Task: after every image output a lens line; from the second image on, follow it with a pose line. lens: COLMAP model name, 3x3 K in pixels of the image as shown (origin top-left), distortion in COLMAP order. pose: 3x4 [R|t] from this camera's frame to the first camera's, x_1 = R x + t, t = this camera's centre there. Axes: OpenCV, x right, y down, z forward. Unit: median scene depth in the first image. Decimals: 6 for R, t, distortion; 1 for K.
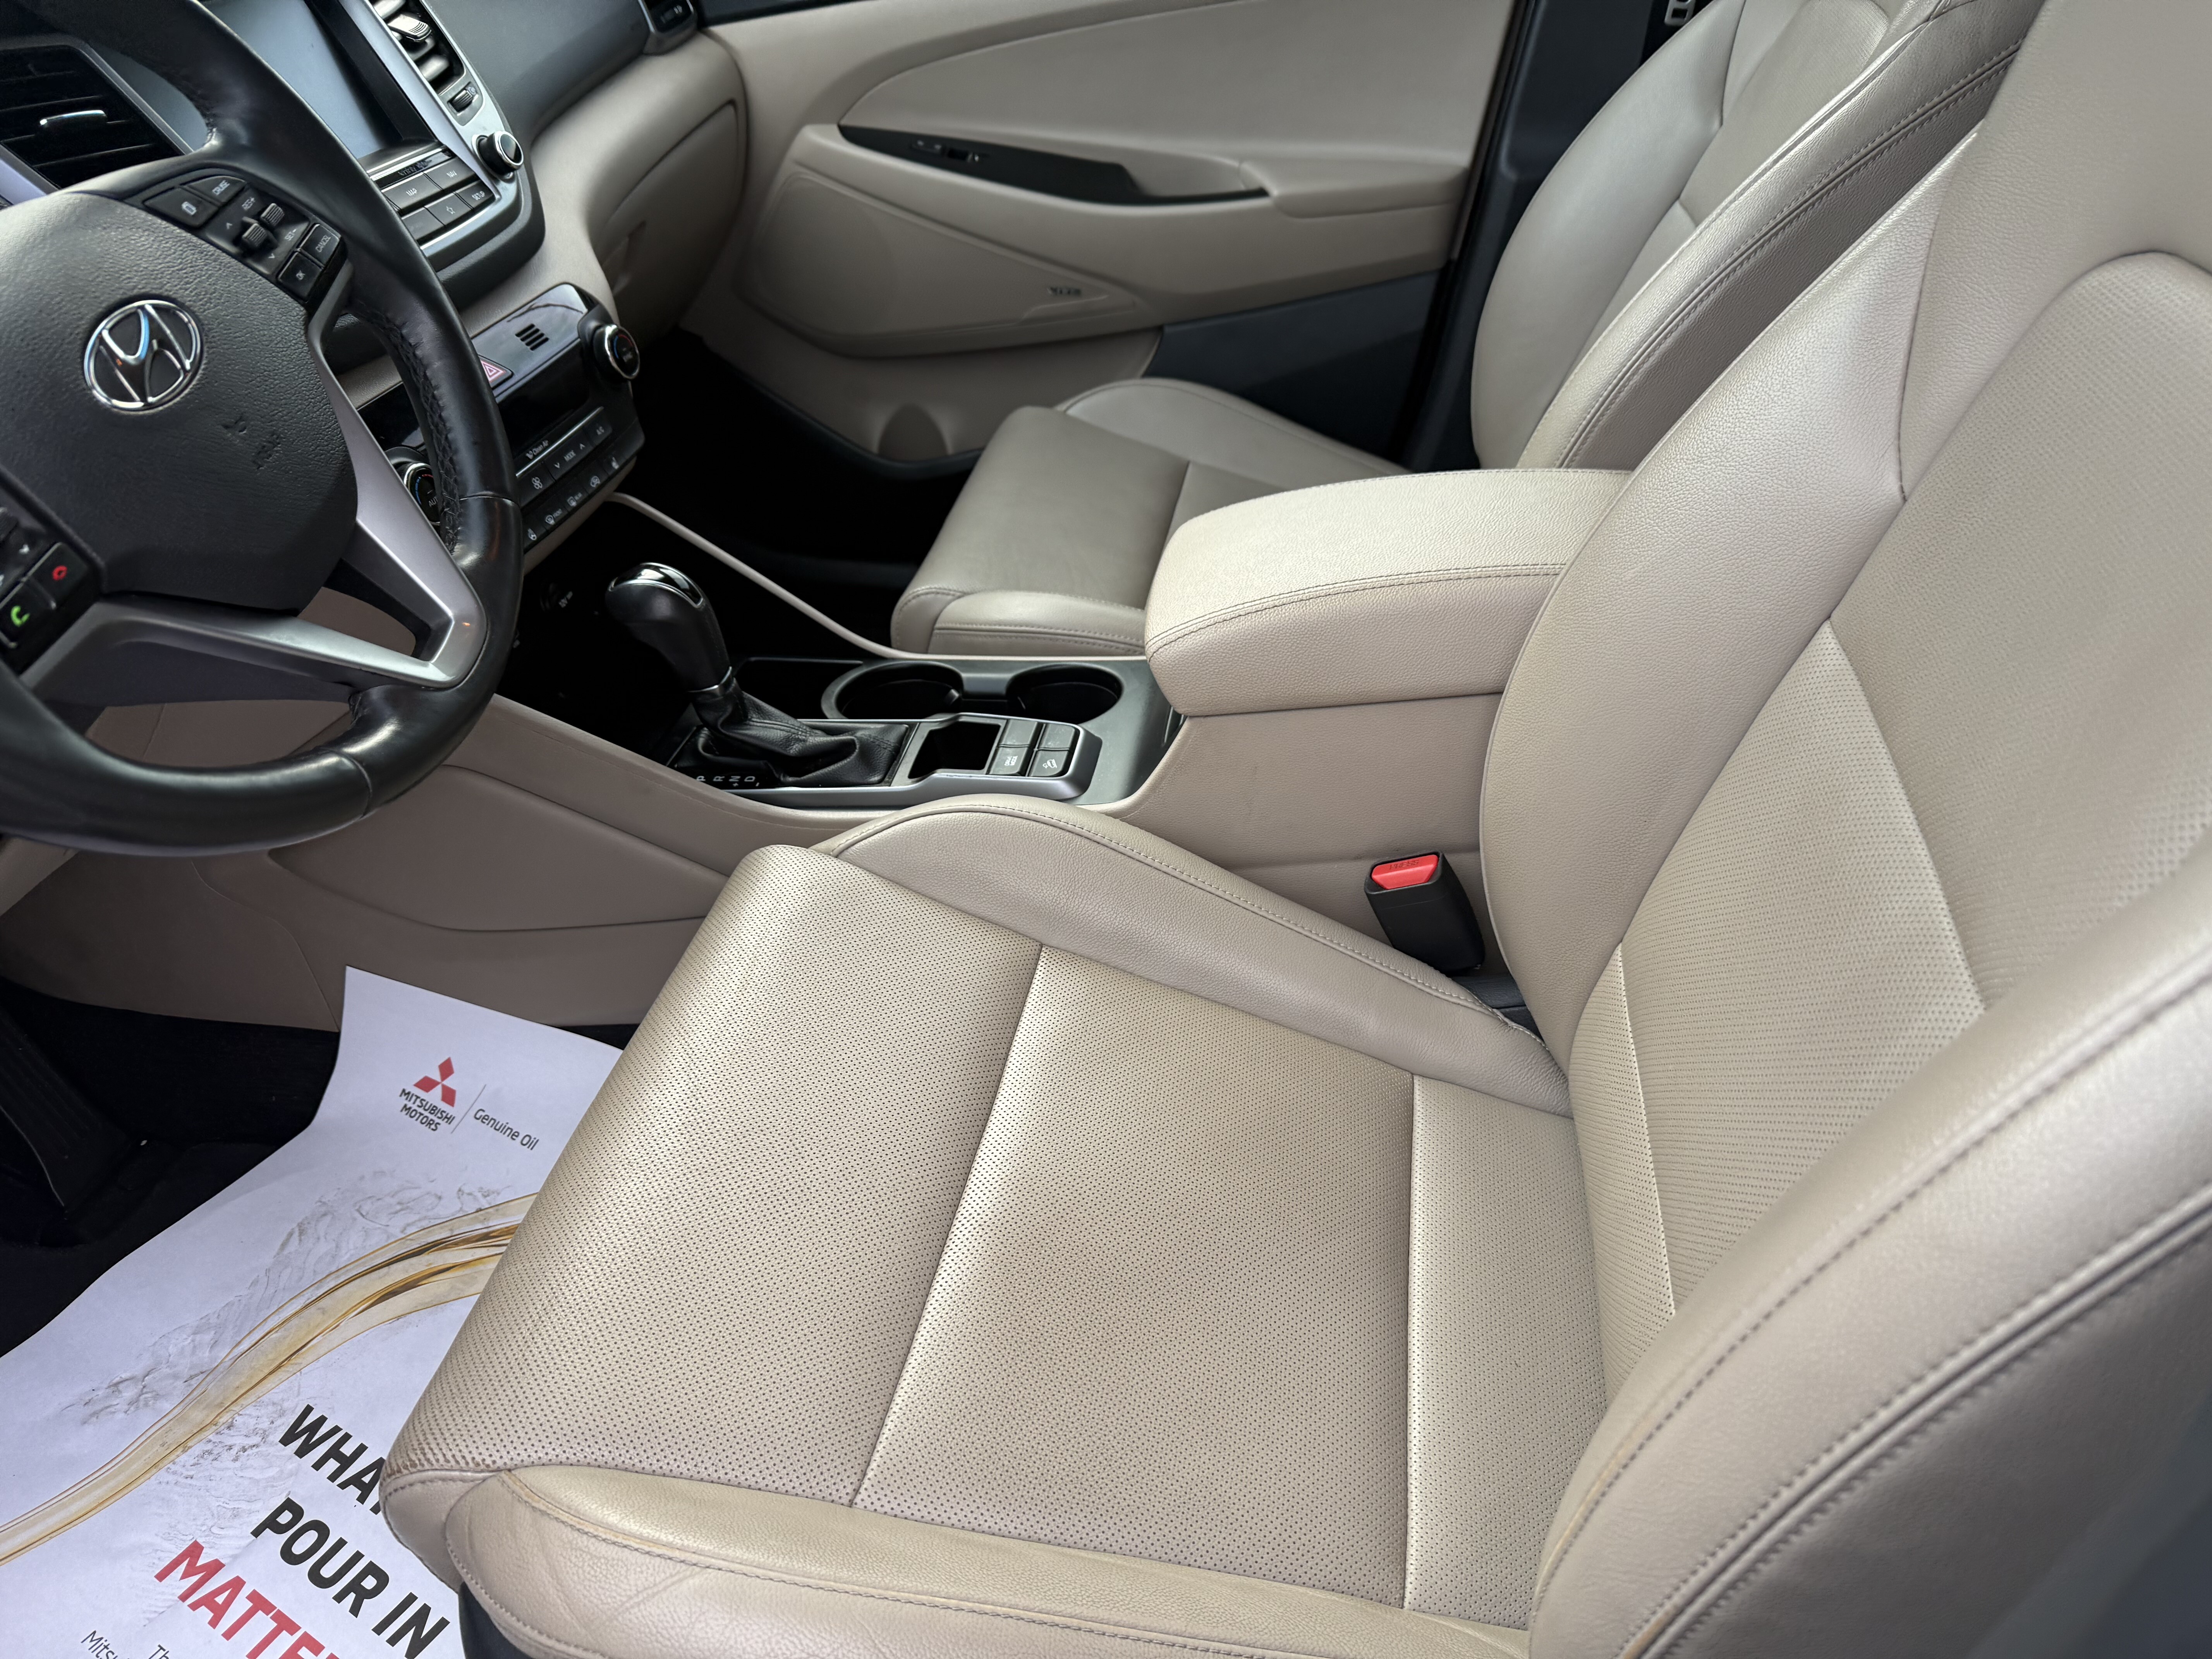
lens RADIAL K [[1507.5, 0, 1106.0], [0, 1507.5, 829.5], [0, 0, 1]] dist [-0.055583, 0.003431]
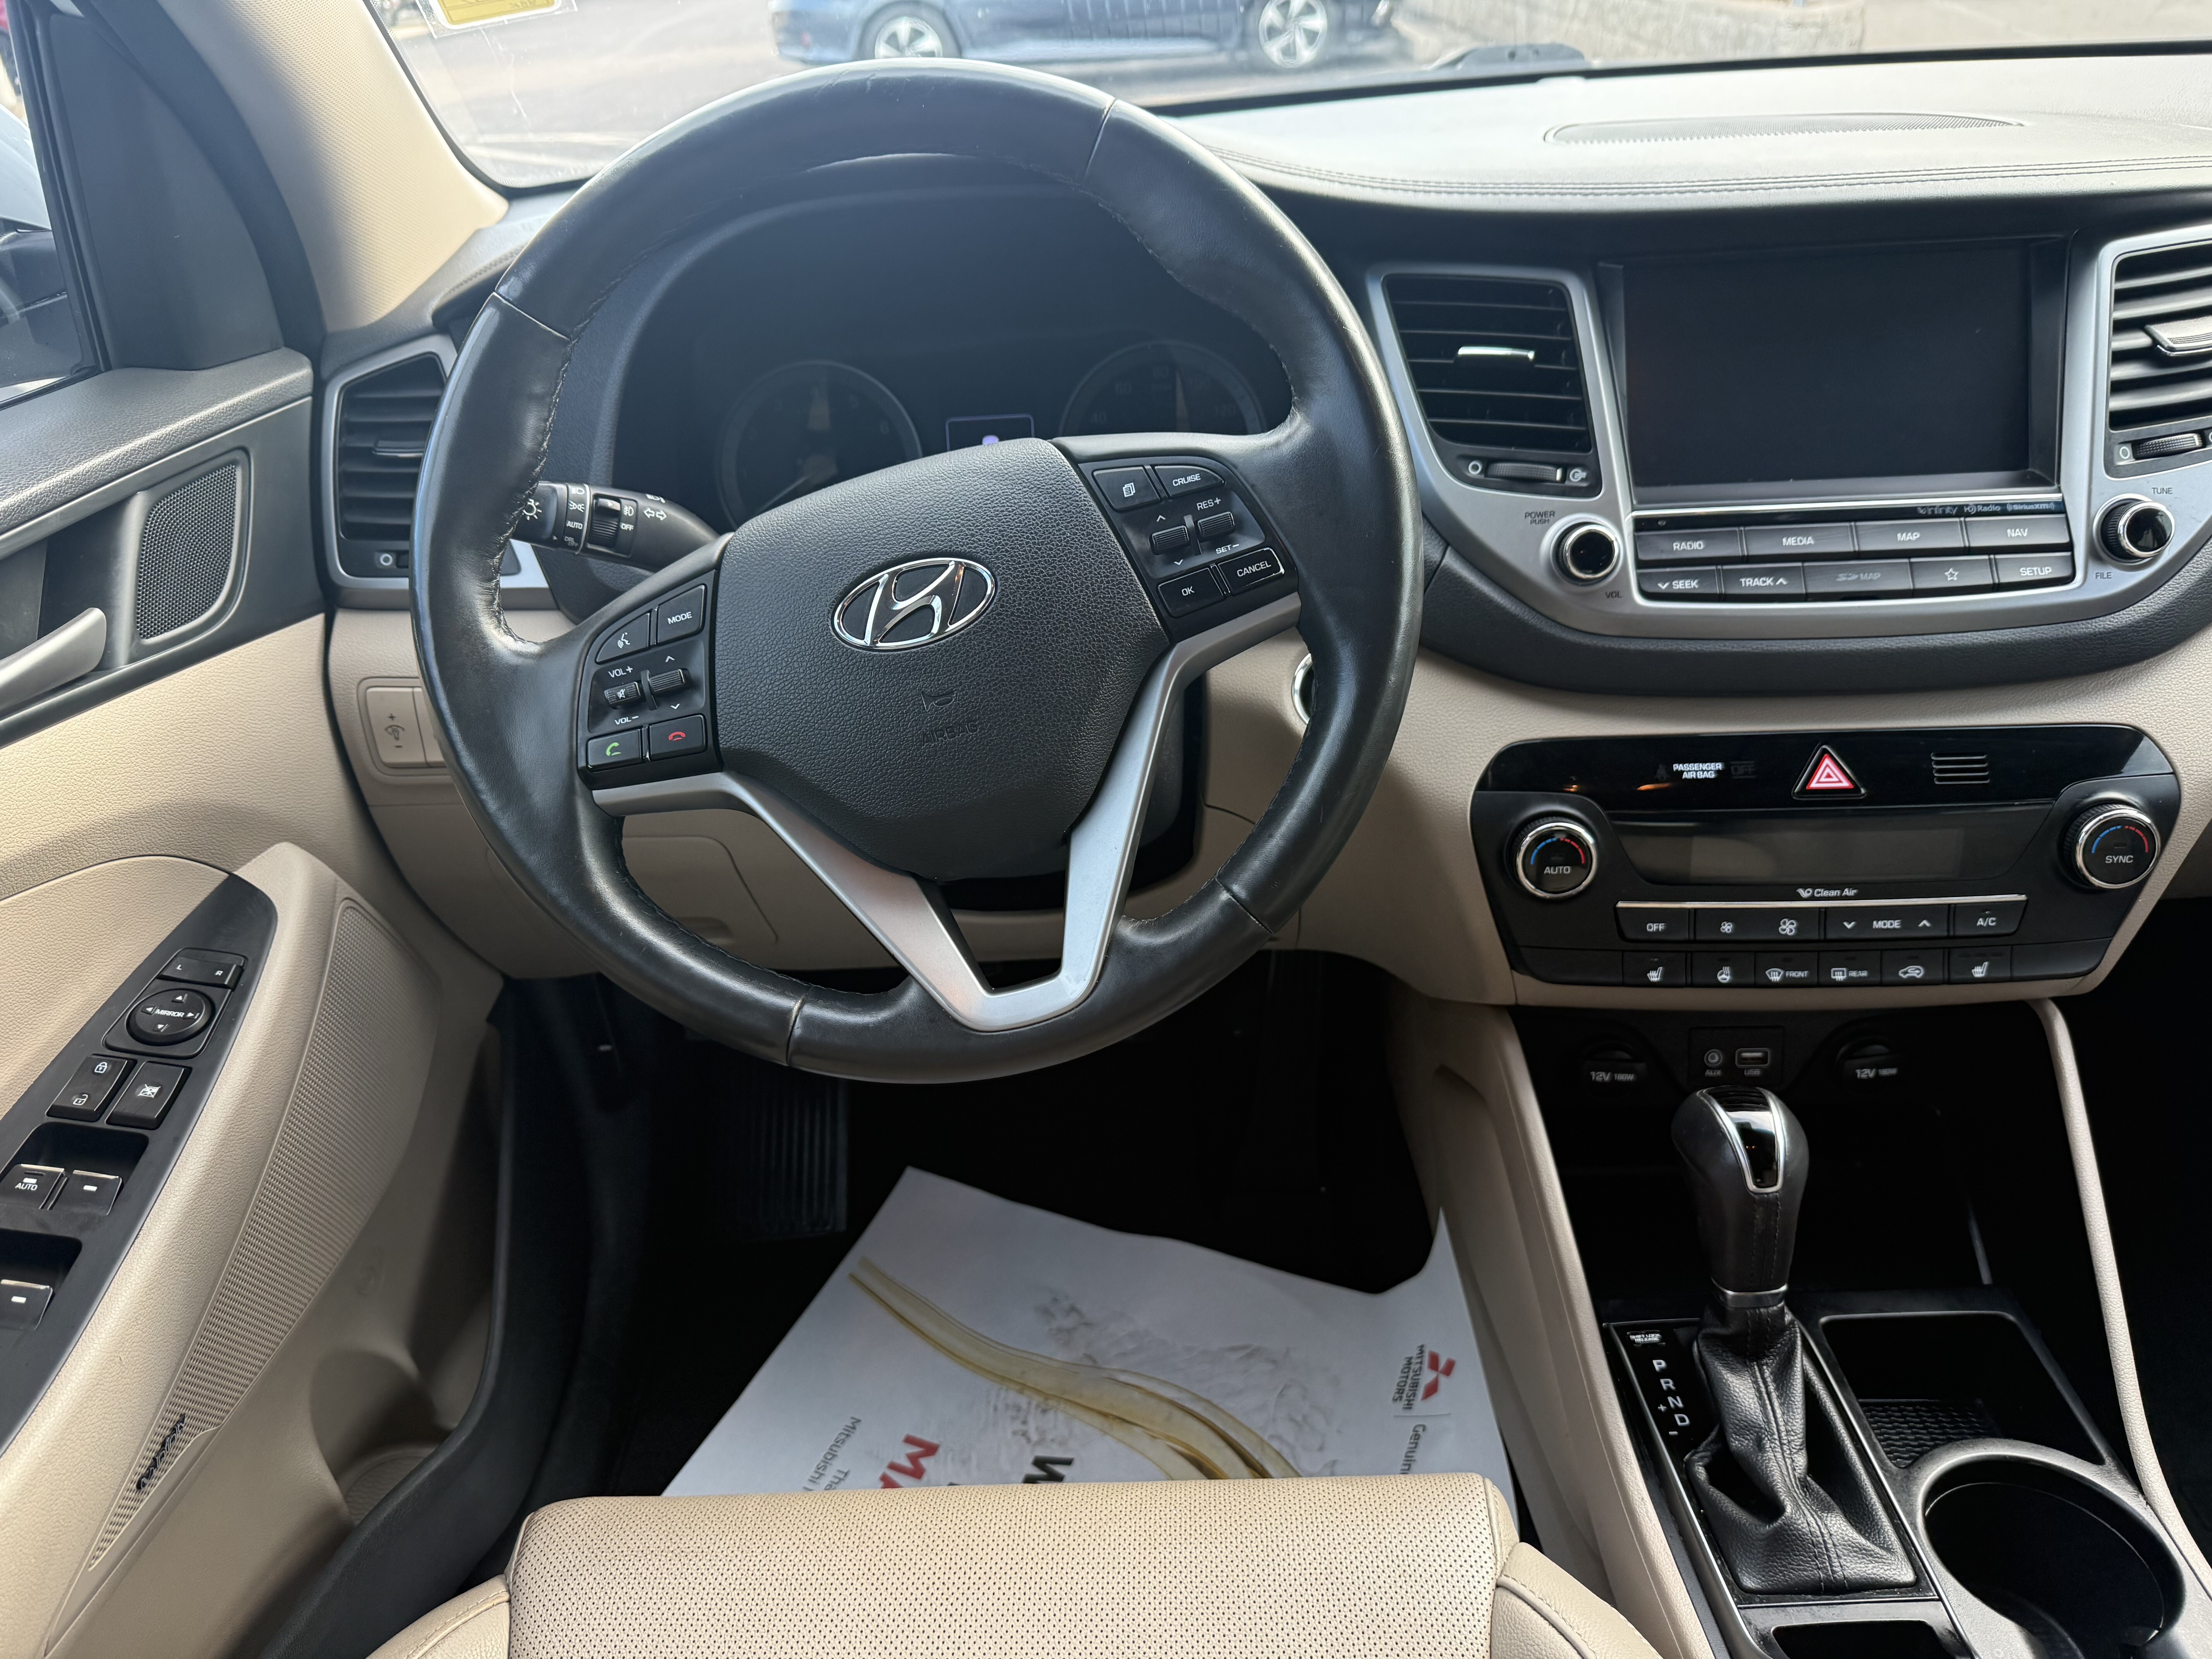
lens RADIAL K [[1580.6, 0, 1106.0], [0, 1580.6, 829.5], [0, 0, 1]] dist [0.003457, -0.000557]
pose [[0.169203, 0.485375, -0.857777, 0.200345], [-0.550724, 0.768337, 0.326131, -0.318268], [0.817358, 0.417216, 0.397312, 0.364652]]
